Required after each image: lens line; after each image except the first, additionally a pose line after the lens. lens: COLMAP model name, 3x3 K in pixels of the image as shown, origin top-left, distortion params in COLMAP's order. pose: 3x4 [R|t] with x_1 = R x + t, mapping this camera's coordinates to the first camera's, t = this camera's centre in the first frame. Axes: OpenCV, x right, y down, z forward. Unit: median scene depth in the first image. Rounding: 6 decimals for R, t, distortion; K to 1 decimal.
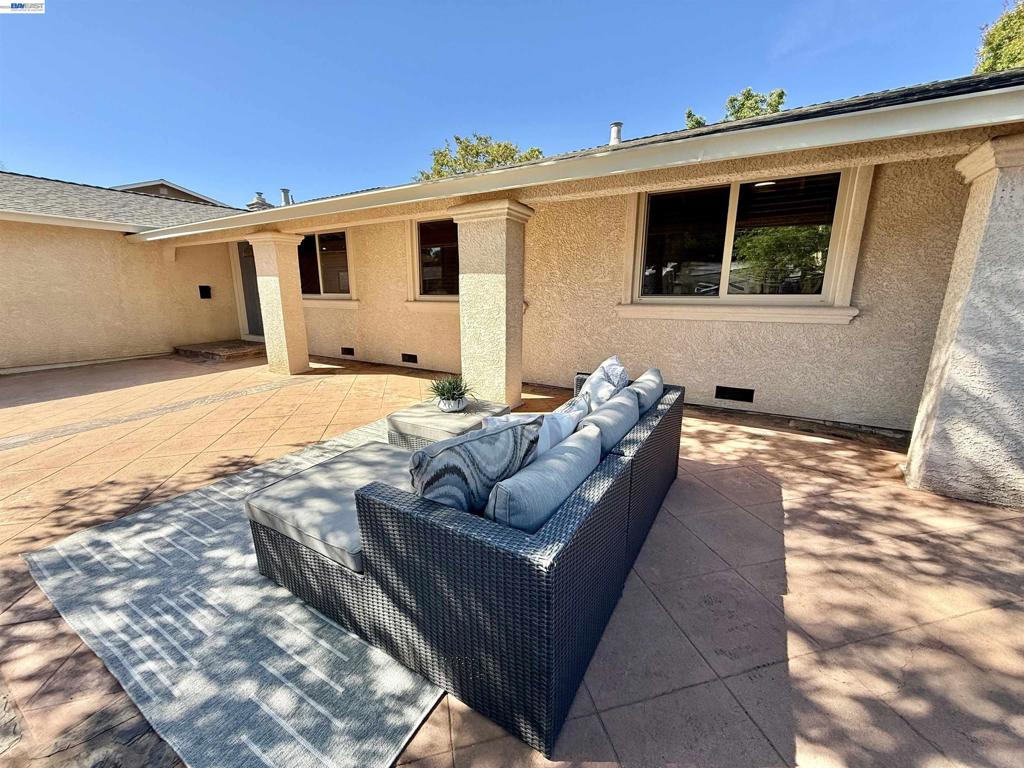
lens RADIAL K [[409.1, 0, 512.0], [0, 409.1, 384.0], [0, 0, 1]] dist [0.000353, 0.000114]
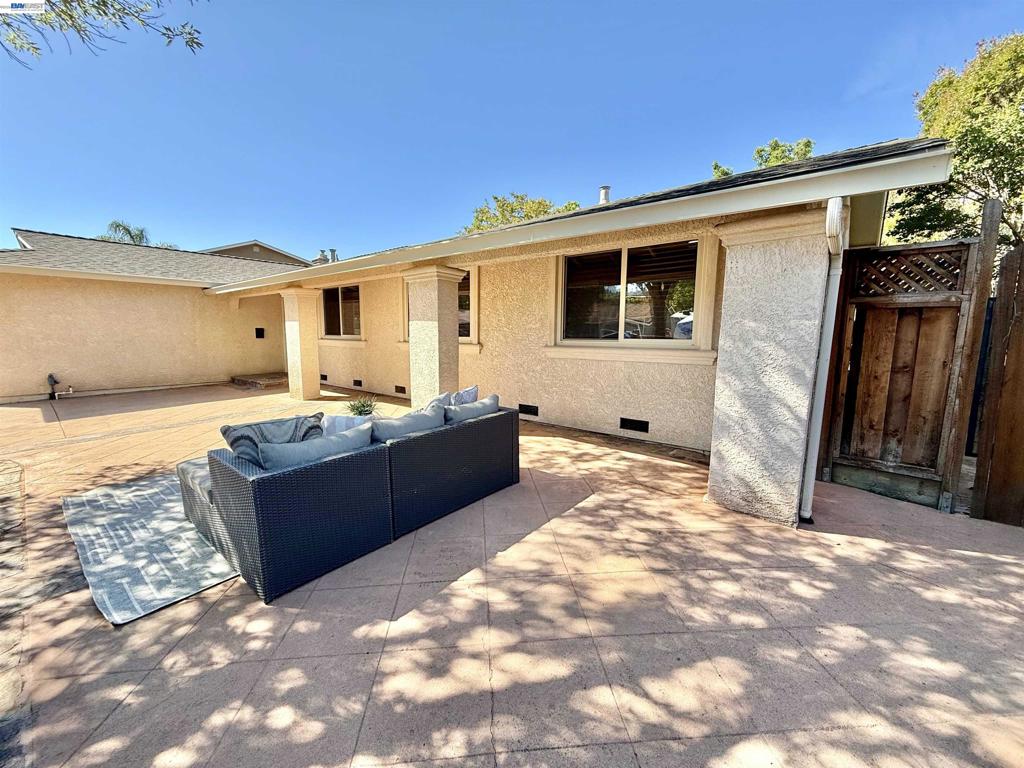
lens RADIAL K [[408.0, 0, 510.7], [0, 408.0, 384.6], [0, 0, 1]] dist [-0.001614, 0.000282]
pose [[0.989284, 0.023186, -0.144149, 0.423298], [-0.036750, 0.995066, -0.092163, 0.034973], [0.141301, 0.096473, 0.985255, -0.205533]]
